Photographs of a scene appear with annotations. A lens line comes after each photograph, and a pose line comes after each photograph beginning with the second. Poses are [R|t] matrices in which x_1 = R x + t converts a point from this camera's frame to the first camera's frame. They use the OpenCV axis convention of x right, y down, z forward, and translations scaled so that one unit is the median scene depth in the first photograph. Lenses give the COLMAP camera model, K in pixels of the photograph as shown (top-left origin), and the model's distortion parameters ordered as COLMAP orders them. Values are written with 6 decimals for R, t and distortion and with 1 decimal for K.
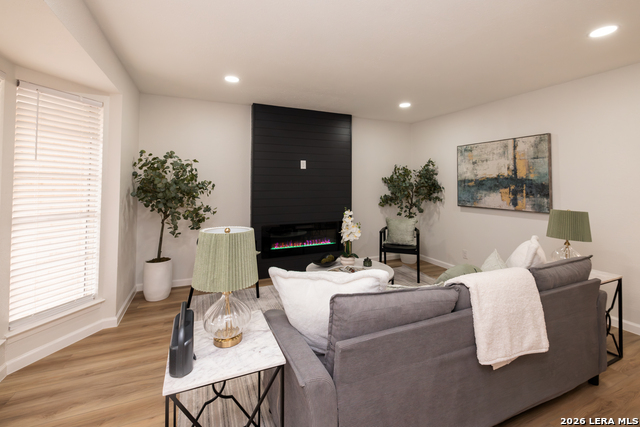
lens RADIAL K [[274.0, 0, 320.2], [0, 274.0, 181.1], [0, 0, 1]] dist [0.000049, 0.000084]
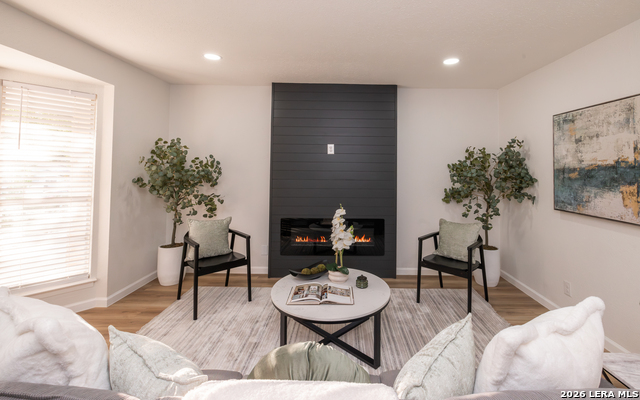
lens RADIAL K [[285.8, 0, 320.0], [0, 285.8, 165.7], [0, 0, 1]] dist [0.000398, 0.000016]
pose [[0.922639, 0.003213, -0.385652, 0.274951], [-0.004784, 0.999984, -0.003115, -0.006540], [0.385636, 0.004719, 0.922639, 0.193694]]
